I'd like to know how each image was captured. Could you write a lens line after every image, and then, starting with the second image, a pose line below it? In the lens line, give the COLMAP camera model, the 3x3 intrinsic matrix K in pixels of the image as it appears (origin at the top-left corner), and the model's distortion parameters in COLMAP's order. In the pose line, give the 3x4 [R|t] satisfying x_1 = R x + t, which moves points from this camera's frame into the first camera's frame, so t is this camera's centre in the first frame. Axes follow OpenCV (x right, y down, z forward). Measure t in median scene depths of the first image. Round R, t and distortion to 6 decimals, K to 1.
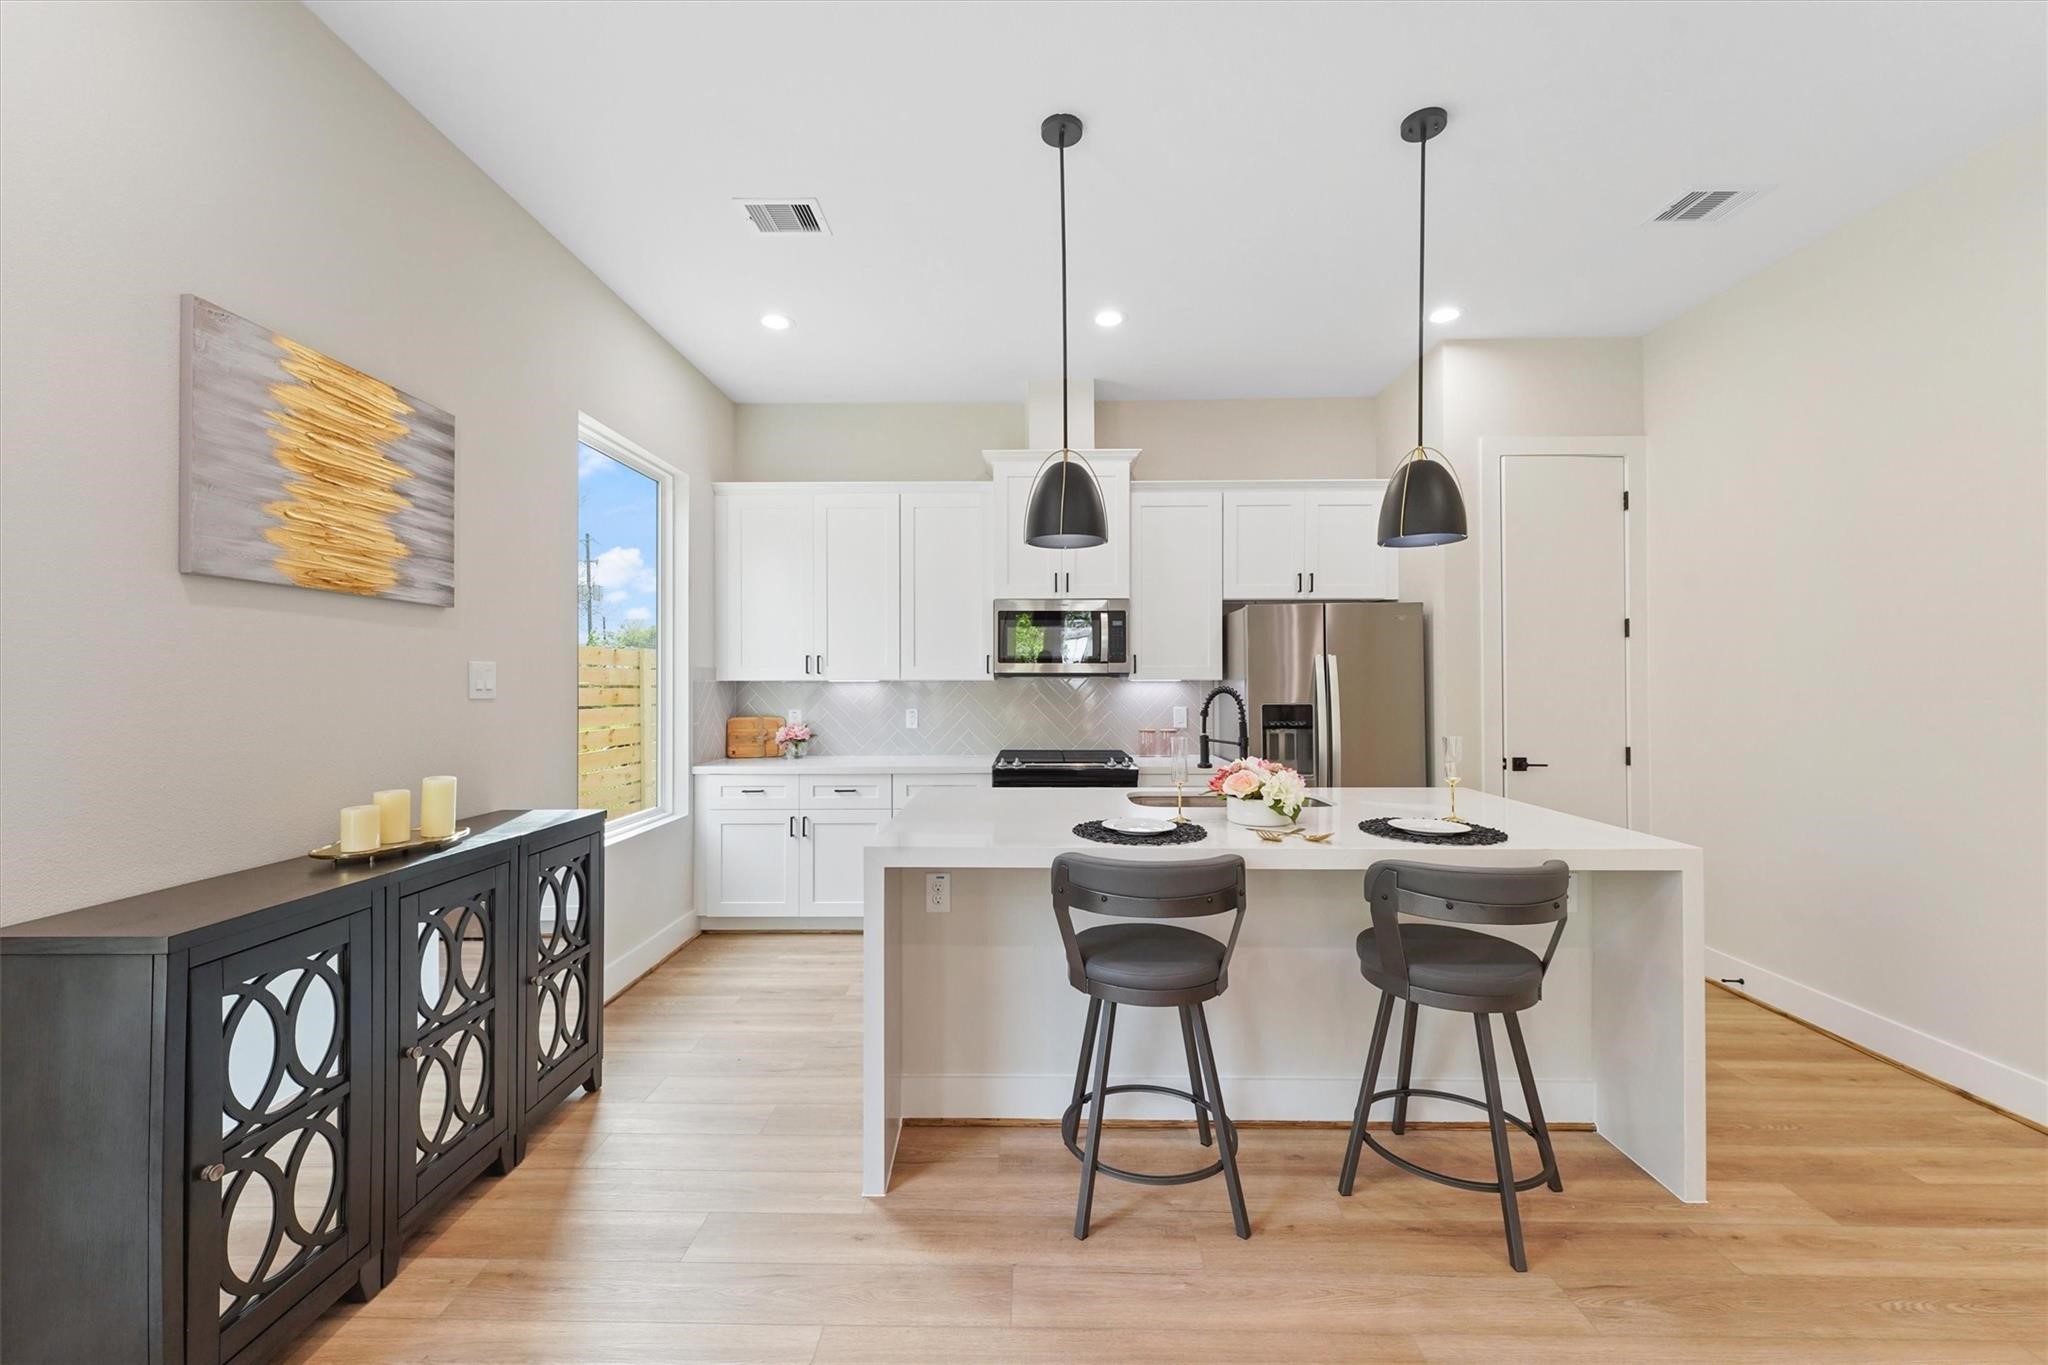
lens RADIAL K [[823.5, 0, 1024.0], [0, 823.5, 682.5], [0, 0, 1]] dist [-0.002491, -0.000484]
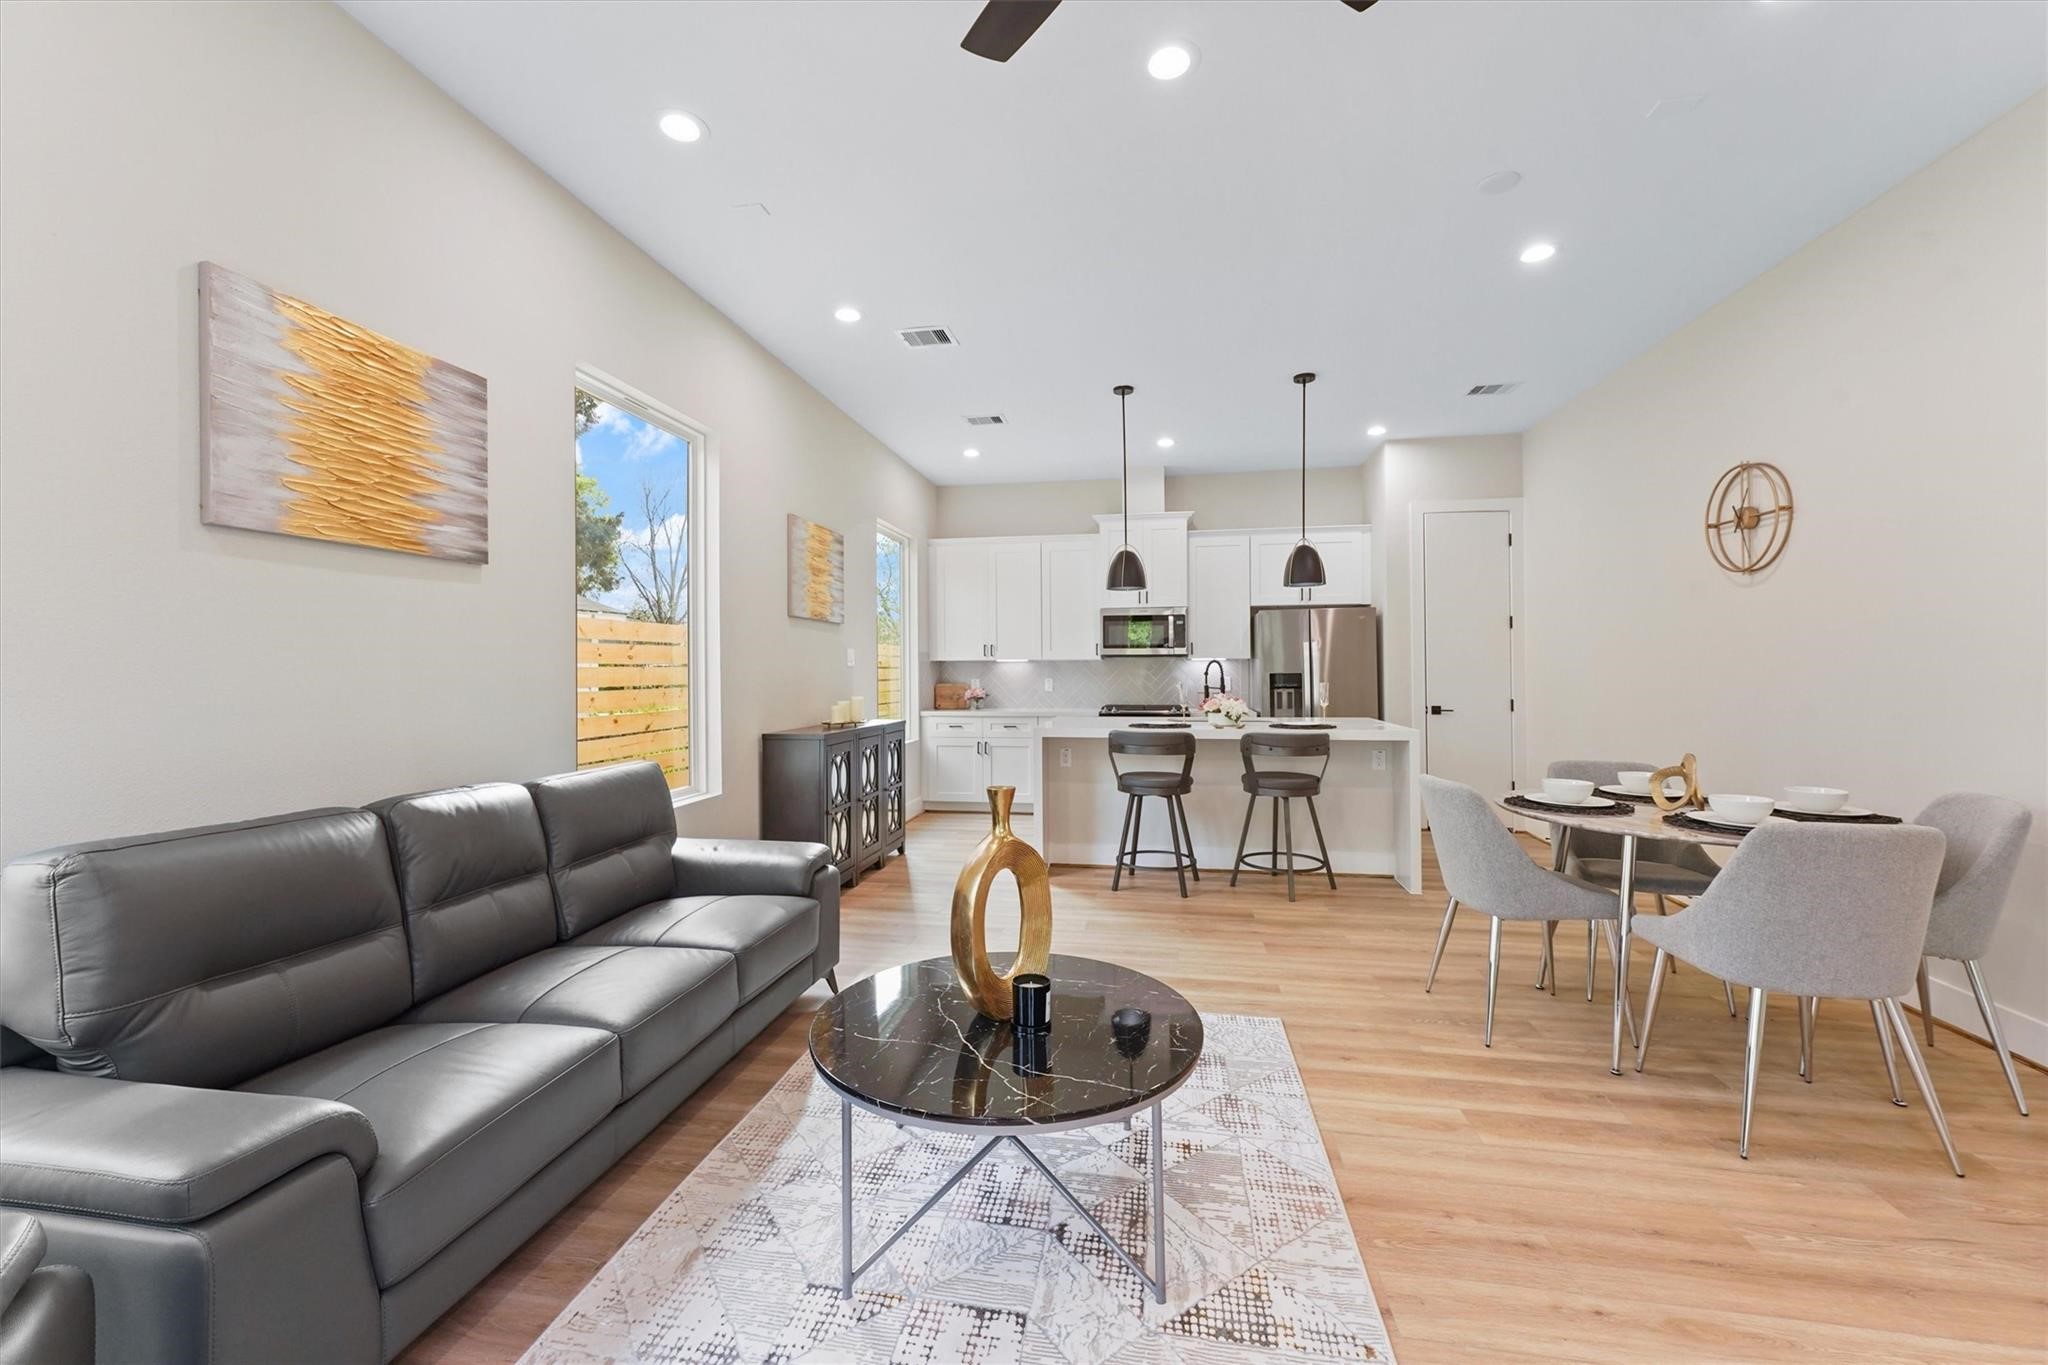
lens RADIAL K [[823.5, 0, 1024.0], [0, 823.5, 682.5], [0, 0, 1]] dist [-0.002491, -0.000484]
pose [[0.987999, -0.001481, -0.154455, 0.070757], [0.003548, 0.999908, 0.013108, 0.022730], [0.154422, -0.013499, 0.987913, -0.665566]]
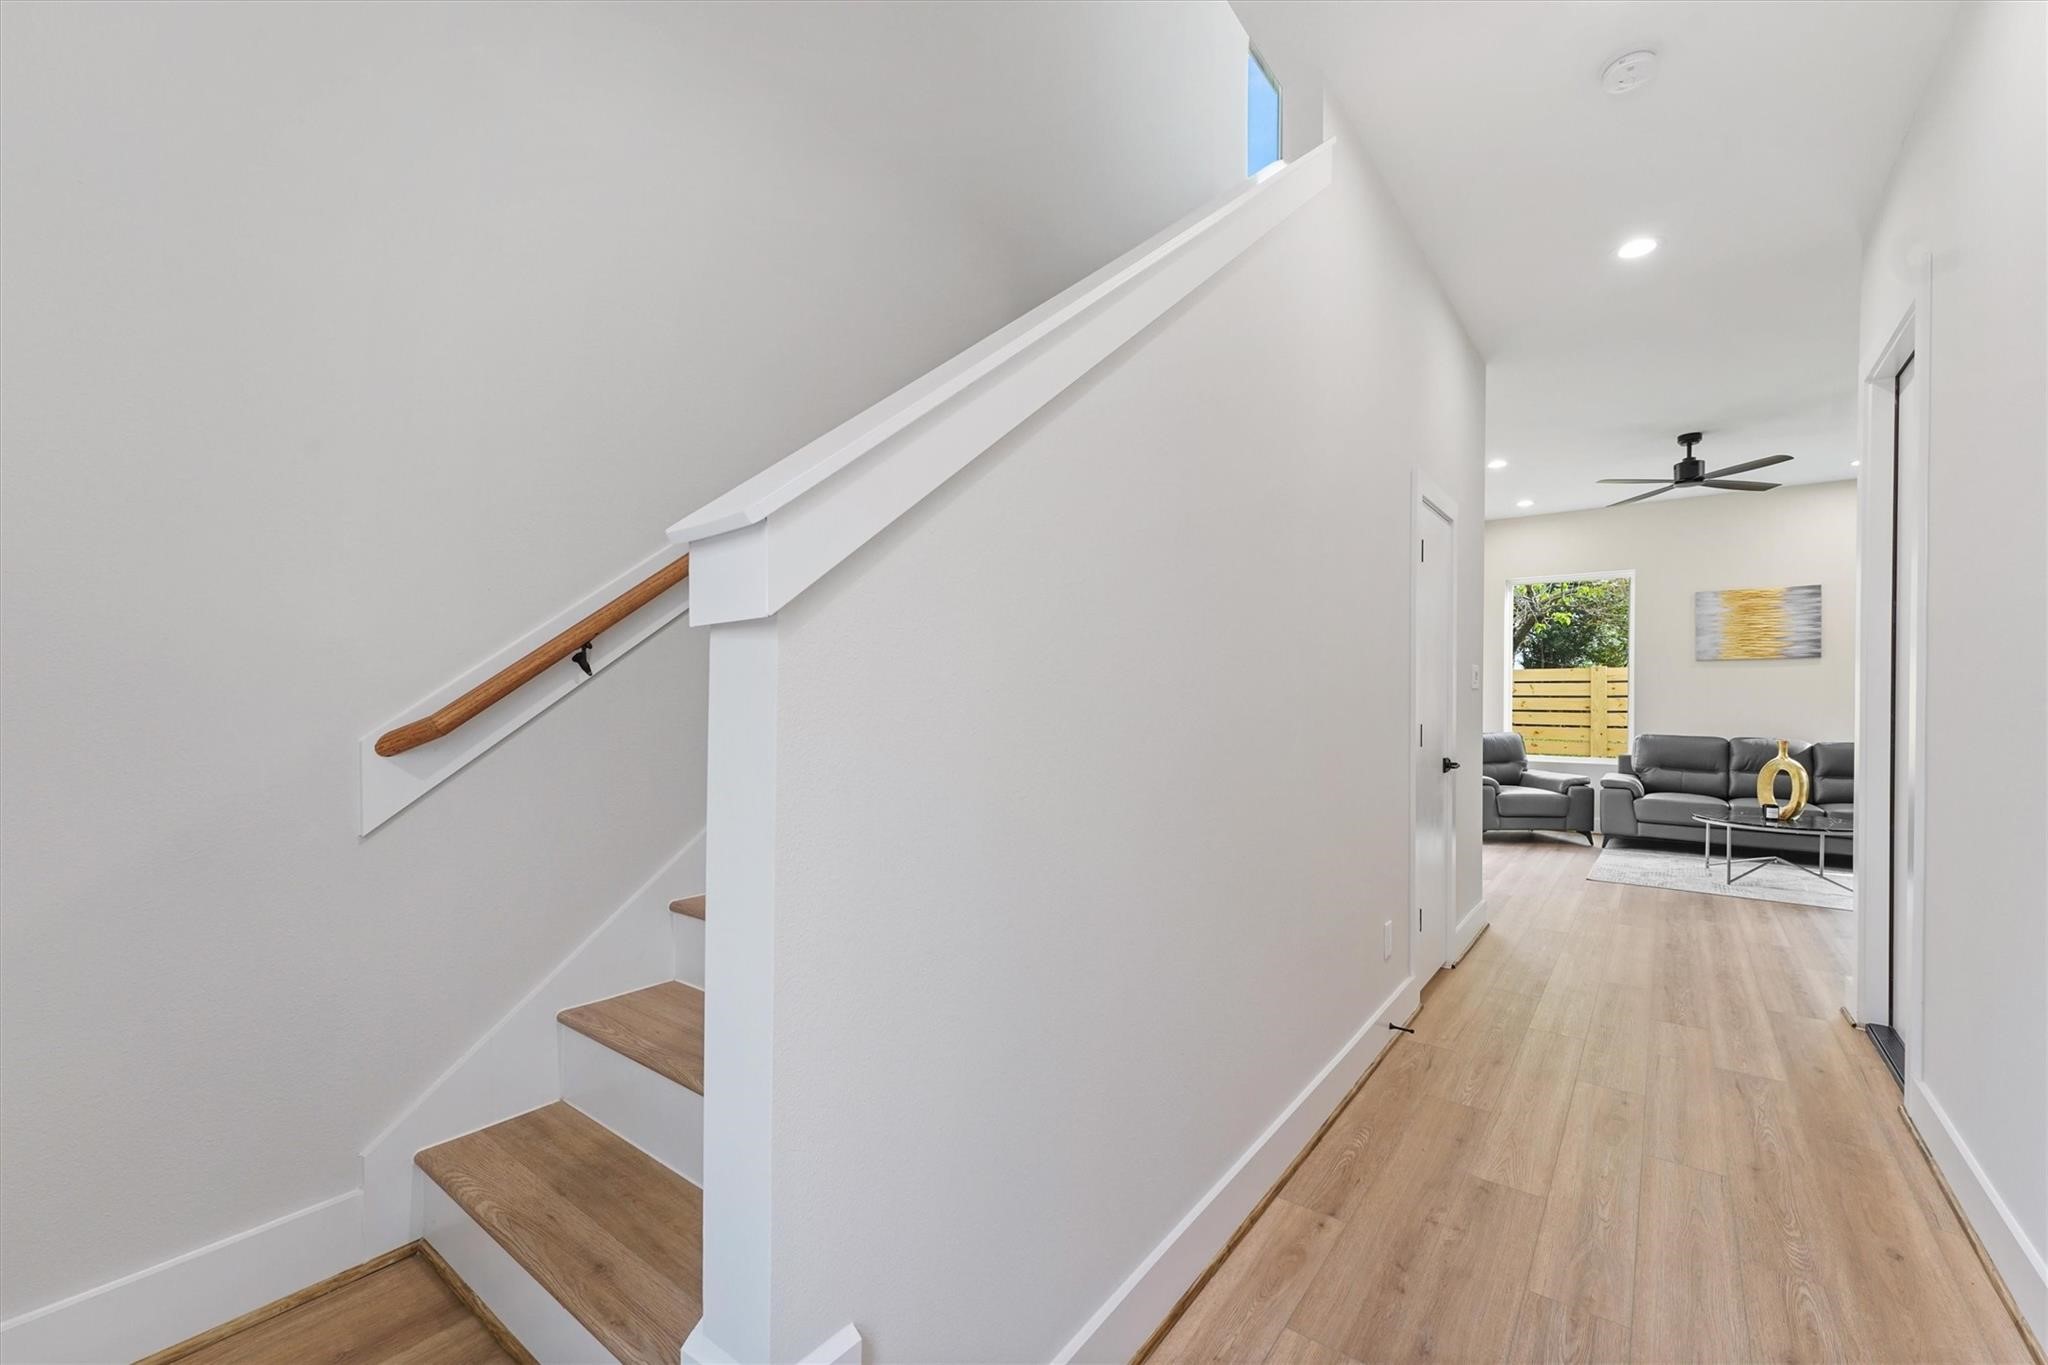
lens RADIAL K [[823.5, 0, 1024.0], [0, 823.5, 682.5], [0, 0, 1]] dist [-0.002491, -0.000484]
pose [[-0.600672, -0.013318, -0.799384, 1.778030], [-0.007912, 0.999911, -0.010714, 0.017760], [0.799456, -0.000111, -0.600724, -0.388367]]
